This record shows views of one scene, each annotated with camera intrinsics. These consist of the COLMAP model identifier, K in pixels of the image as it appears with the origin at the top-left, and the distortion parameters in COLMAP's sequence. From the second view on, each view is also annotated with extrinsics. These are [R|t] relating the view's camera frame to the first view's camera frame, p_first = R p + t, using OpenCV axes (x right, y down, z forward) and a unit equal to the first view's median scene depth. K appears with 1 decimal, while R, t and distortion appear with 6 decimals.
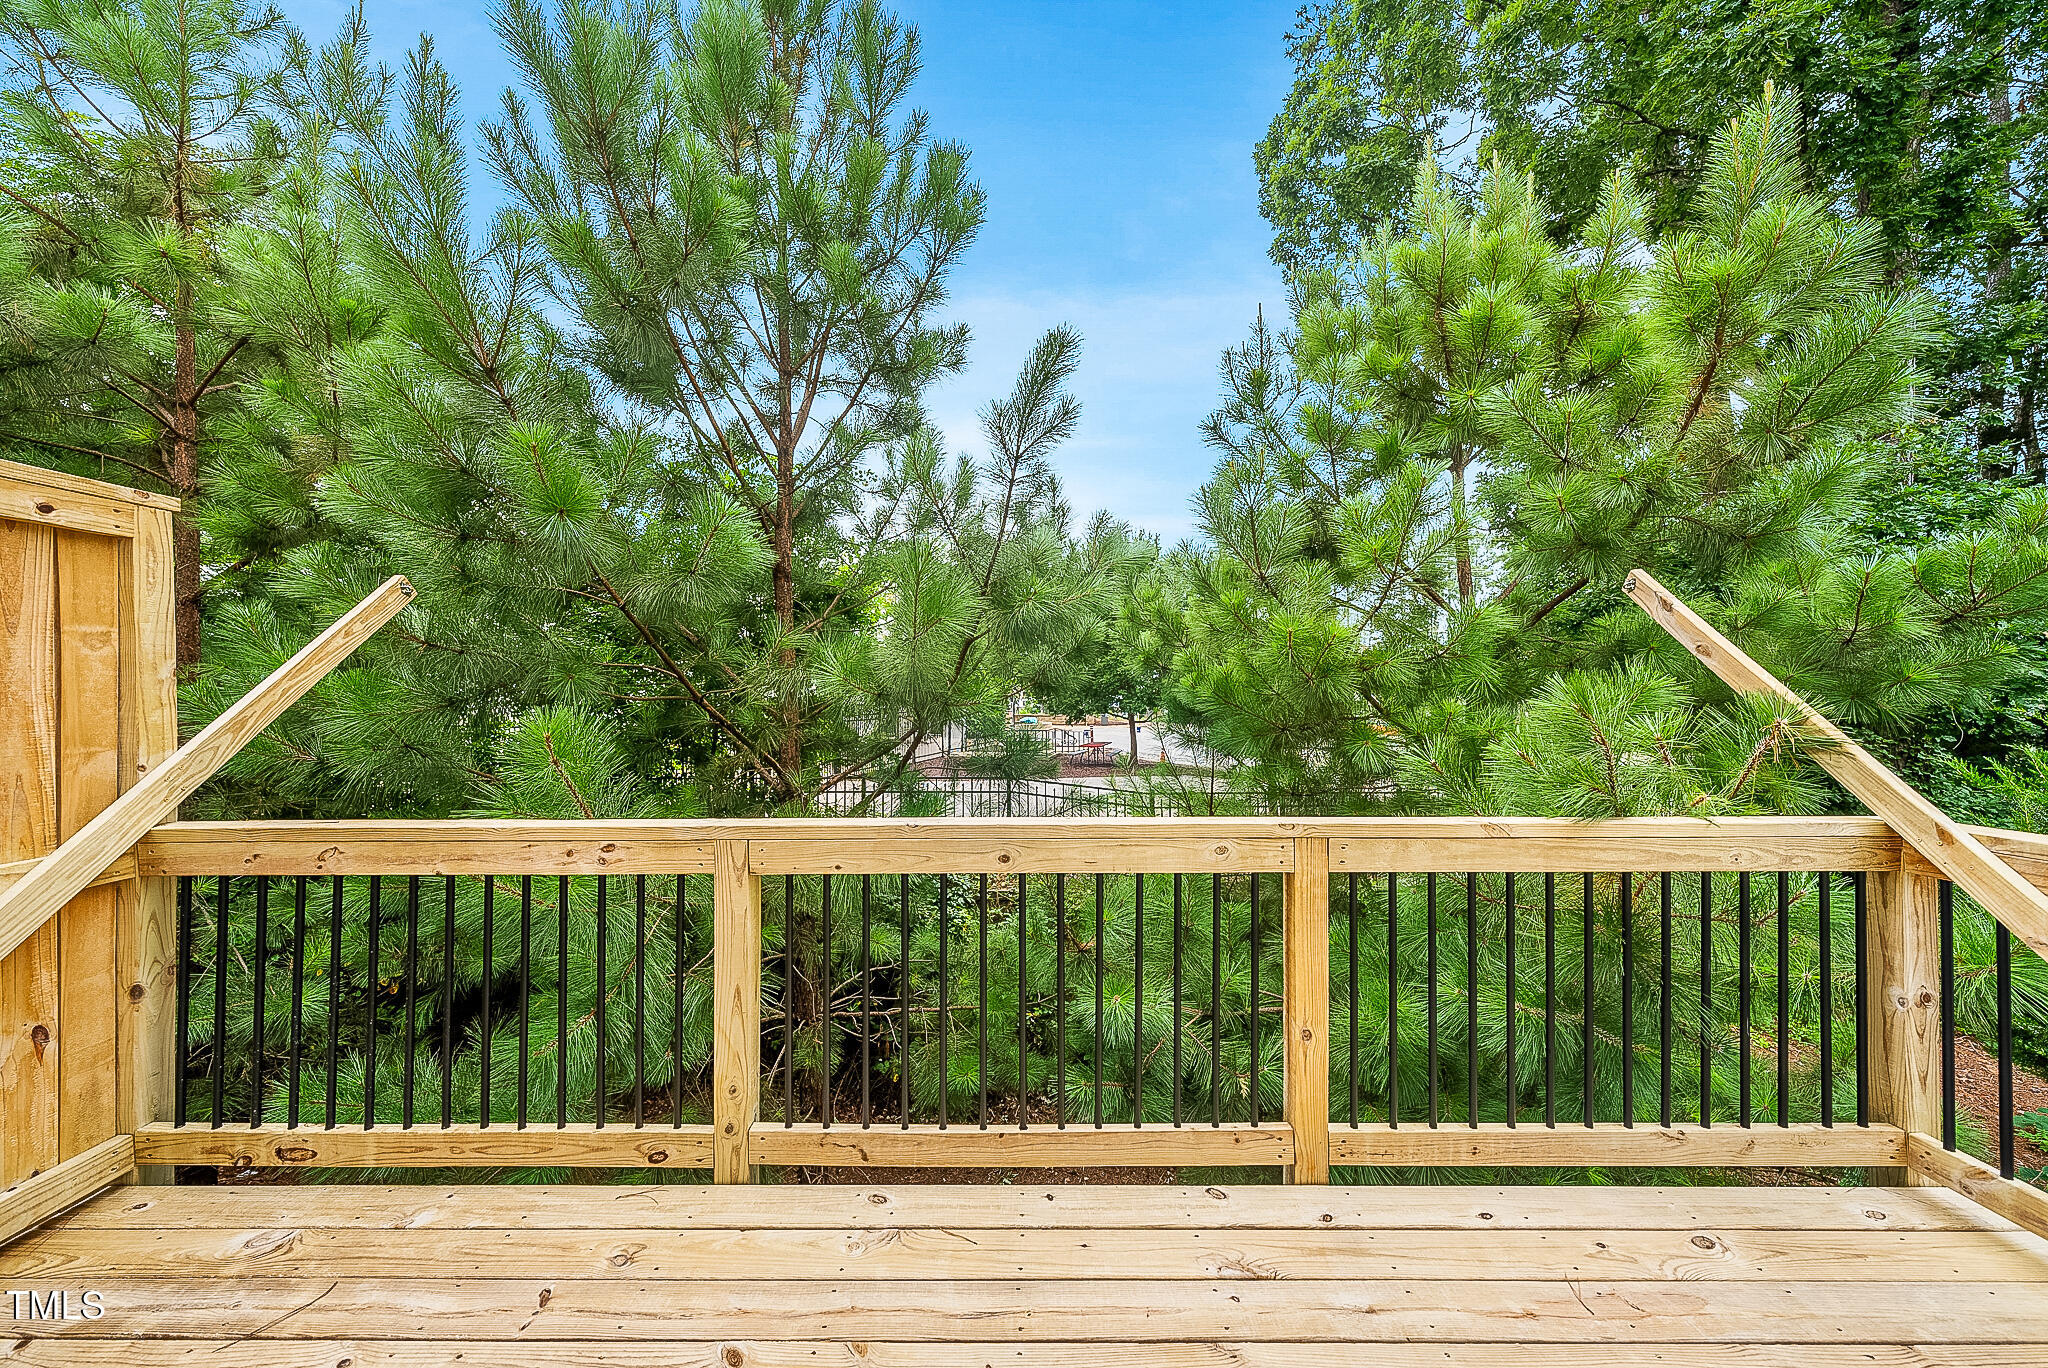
lens RADIAL K [[715.9, 0, 1025.1], [0, 715.9, 689.9], [0, 0, 1]] dist [-0.001902, -0.000407]
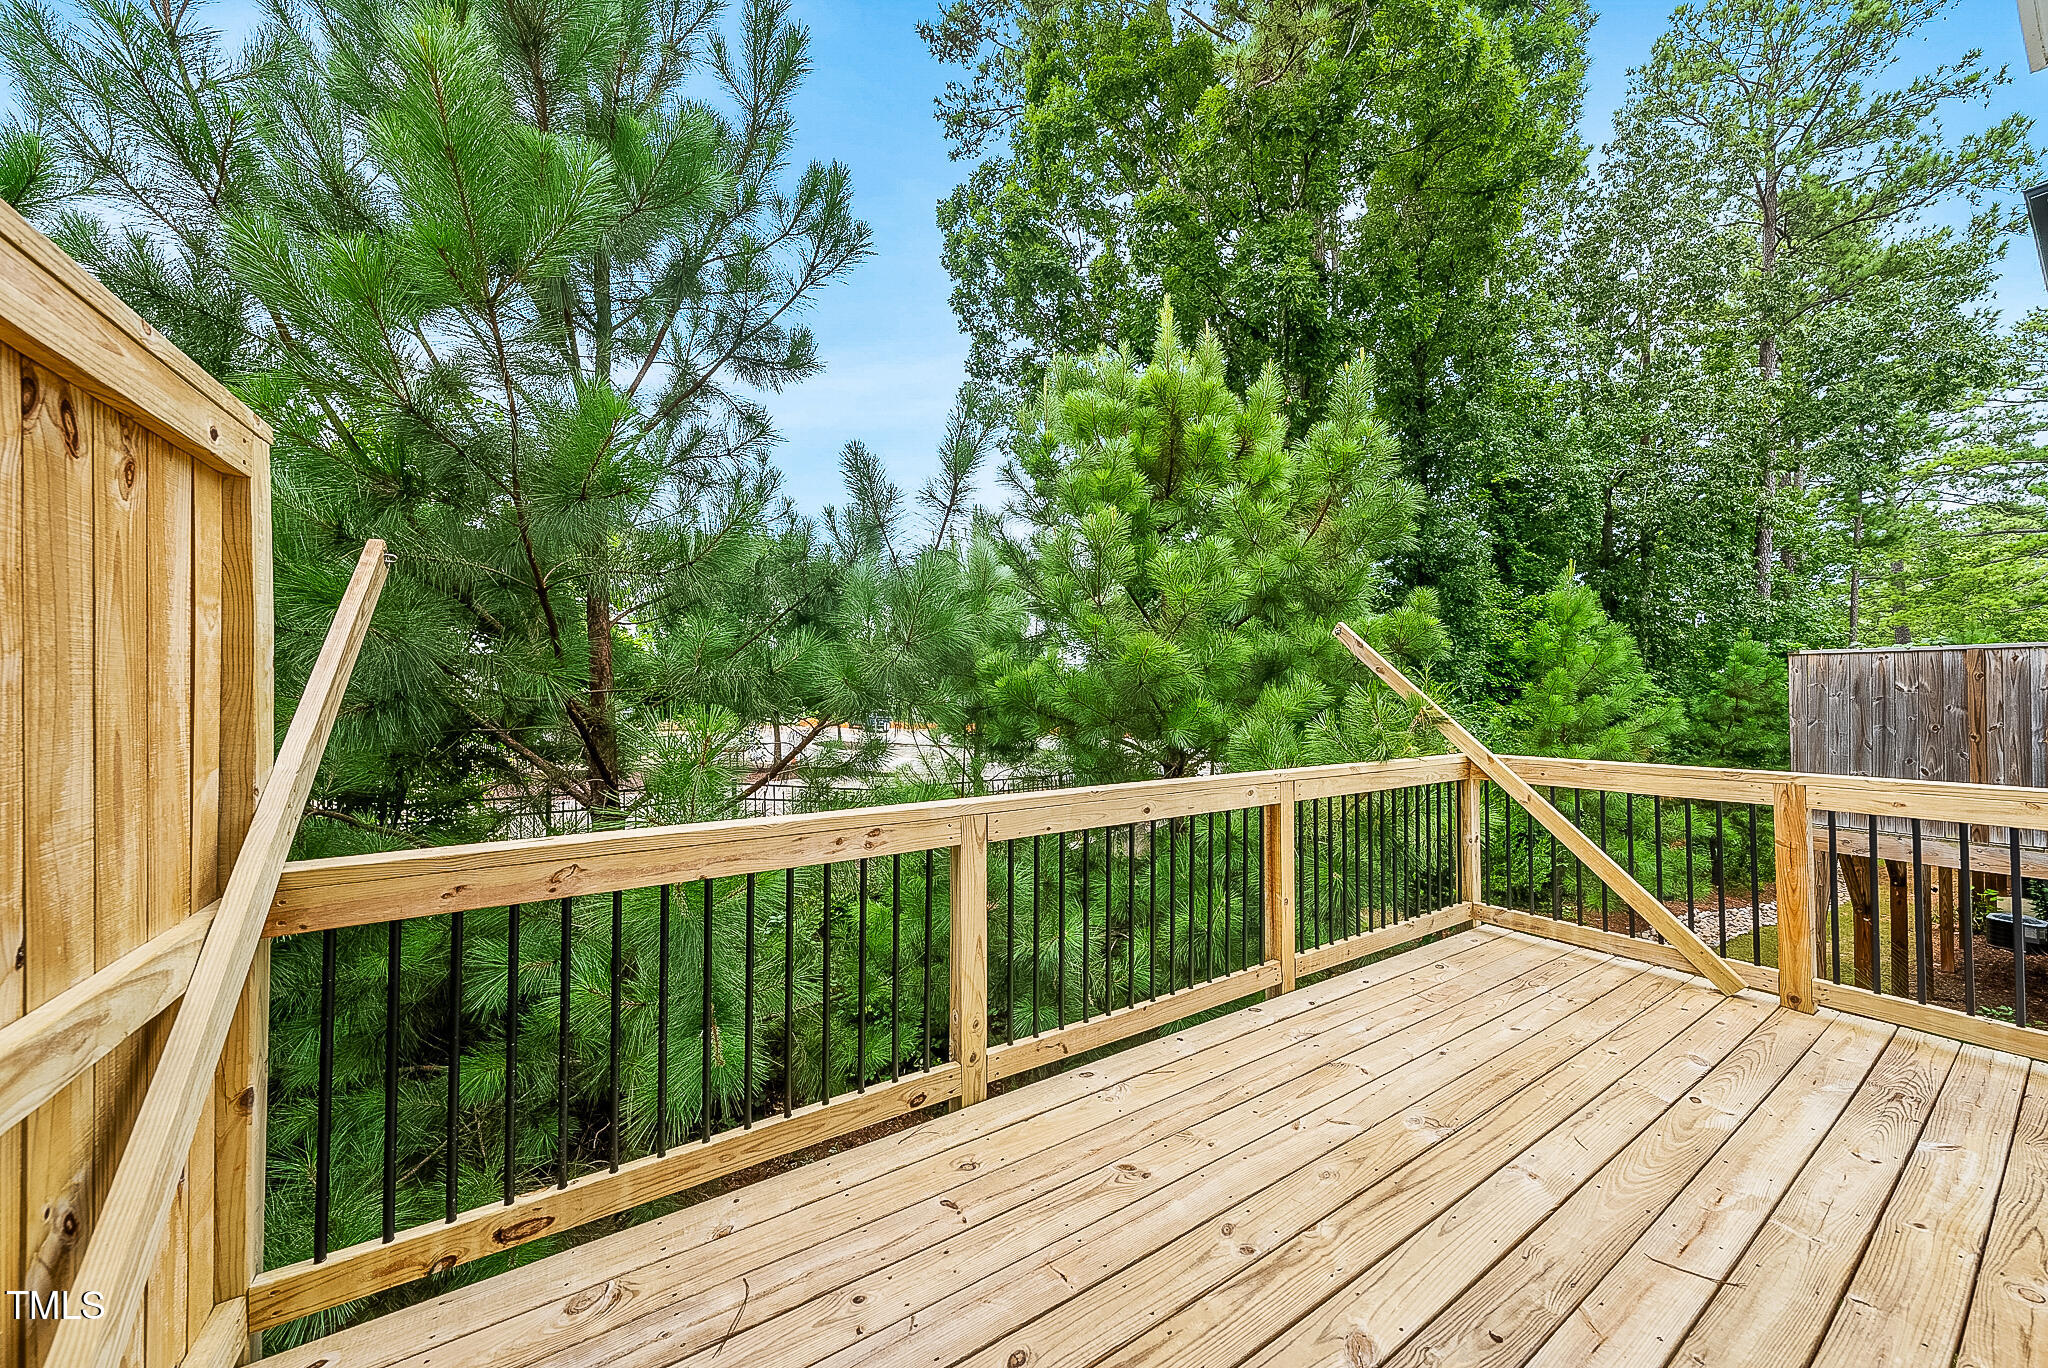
lens RADIAL K [[715.9, 0, 1009.2], [0, 715.9, 682.3], [0, 0, 1]] dist [-0.001902, -0.000407]
pose [[0.841588, 0.010571, 0.540016, -1.003340], [-0.009275, 0.999944, -0.005120, -0.005979], [-0.540040, -0.000700, 0.841639, -0.034562]]
